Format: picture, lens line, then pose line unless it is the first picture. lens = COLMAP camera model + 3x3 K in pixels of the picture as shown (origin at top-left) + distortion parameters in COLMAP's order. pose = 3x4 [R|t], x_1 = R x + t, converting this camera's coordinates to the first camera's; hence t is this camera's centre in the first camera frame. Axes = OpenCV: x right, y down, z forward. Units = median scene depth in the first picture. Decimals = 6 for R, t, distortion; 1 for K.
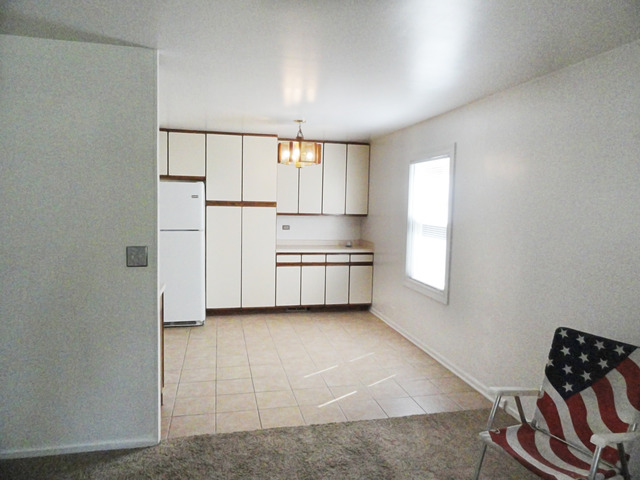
lens RADIAL K [[448.6, 0, 319.4], [0, 448.6, 232.3], [0, 0, 1]] dist [-0.003180, 0.009579]
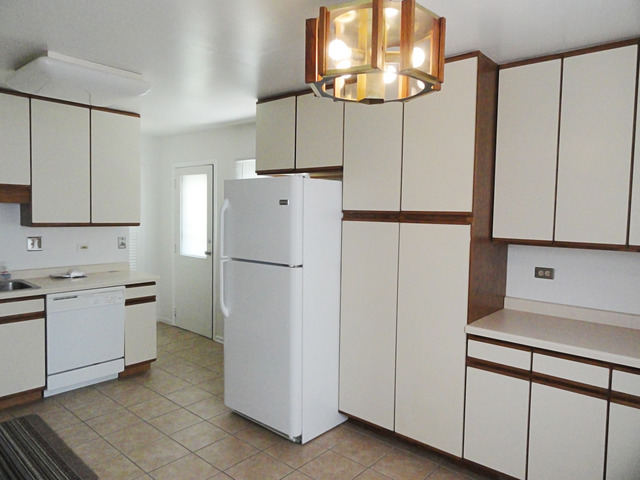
lens RADIAL K [[448.6, 0, 319.4], [0, 448.6, 232.3], [0, 0, 1]] dist [-0.003180, 0.009579]
pose [[0.589047, 0.032470, -0.807446, 0.161107], [-0.059457, 0.998226, -0.003234, -0.039877], [0.805909, 0.049914, 0.589932, 0.642656]]
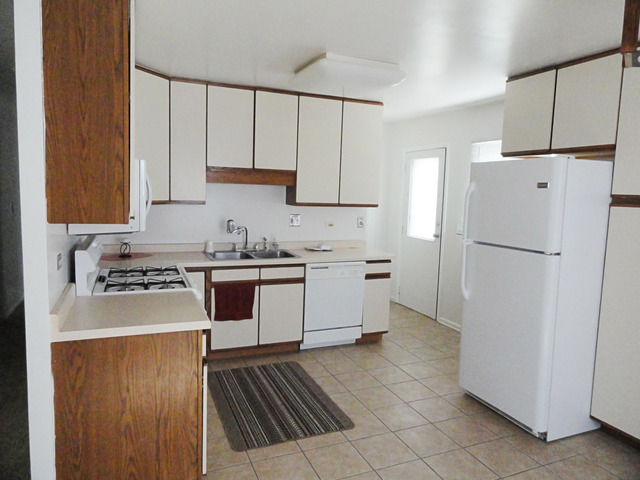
lens RADIAL K [[448.6, 0, 319.4], [0, 448.6, 232.3], [0, 0, 1]] dist [-0.003180, 0.009579]
pose [[0.181430, 0.080734, -0.980084, 0.156506], [-0.087462, 0.994000, 0.065689, -0.034149], [0.979507, 0.073802, 0.187402, 0.591972]]
